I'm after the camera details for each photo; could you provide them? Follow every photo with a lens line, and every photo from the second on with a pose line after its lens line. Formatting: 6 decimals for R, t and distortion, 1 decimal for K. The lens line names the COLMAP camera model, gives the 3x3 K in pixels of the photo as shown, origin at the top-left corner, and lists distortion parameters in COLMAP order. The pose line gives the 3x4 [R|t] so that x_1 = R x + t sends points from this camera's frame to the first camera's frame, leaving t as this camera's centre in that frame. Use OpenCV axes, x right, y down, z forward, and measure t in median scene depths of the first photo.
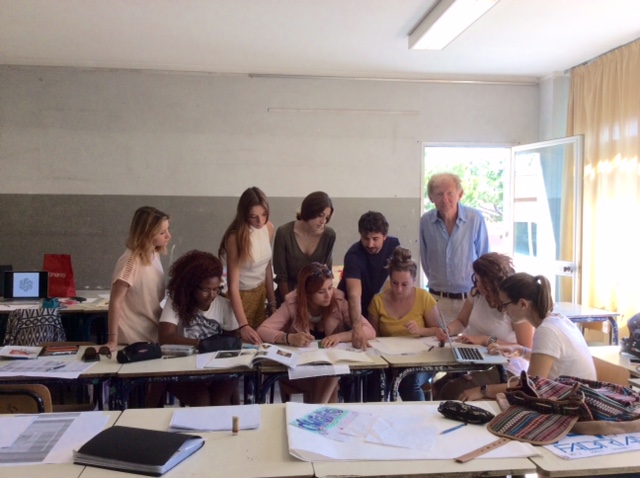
lens RADIAL K [[603.2, 0, 309.3], [0, 603.2, 239.1], [0, 0, 1]] dist [0.042445, -0.133423]
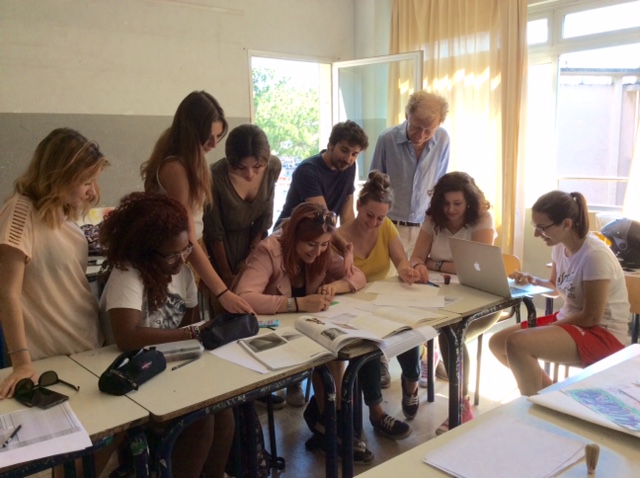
lens RADIAL K [[591.1, 0, 320.0], [0, 591.1, 239.0], [0, 0, 1]] dist [0.054624, -0.129489]
pose [[0.843298, -0.113180, 0.525393, -0.396708], [0.035821, 0.987237, 0.155175, -0.033226], [-0.536251, -0.112039, 0.836590, 0.362984]]
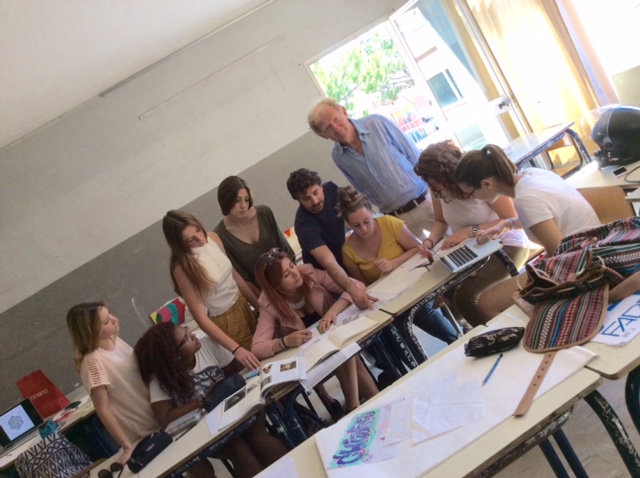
lens RADIAL K [[591.1, 0, 320.0], [0, 591.1, 239.0], [0, 0, 1]] dist [0.054624, -0.129489]
pose [[0.853162, -0.520531, 0.034103, 0.061762], [0.513397, 0.849453, 0.121871, -0.049687], [-0.092407, -0.086467, 0.991960, 0.124590]]
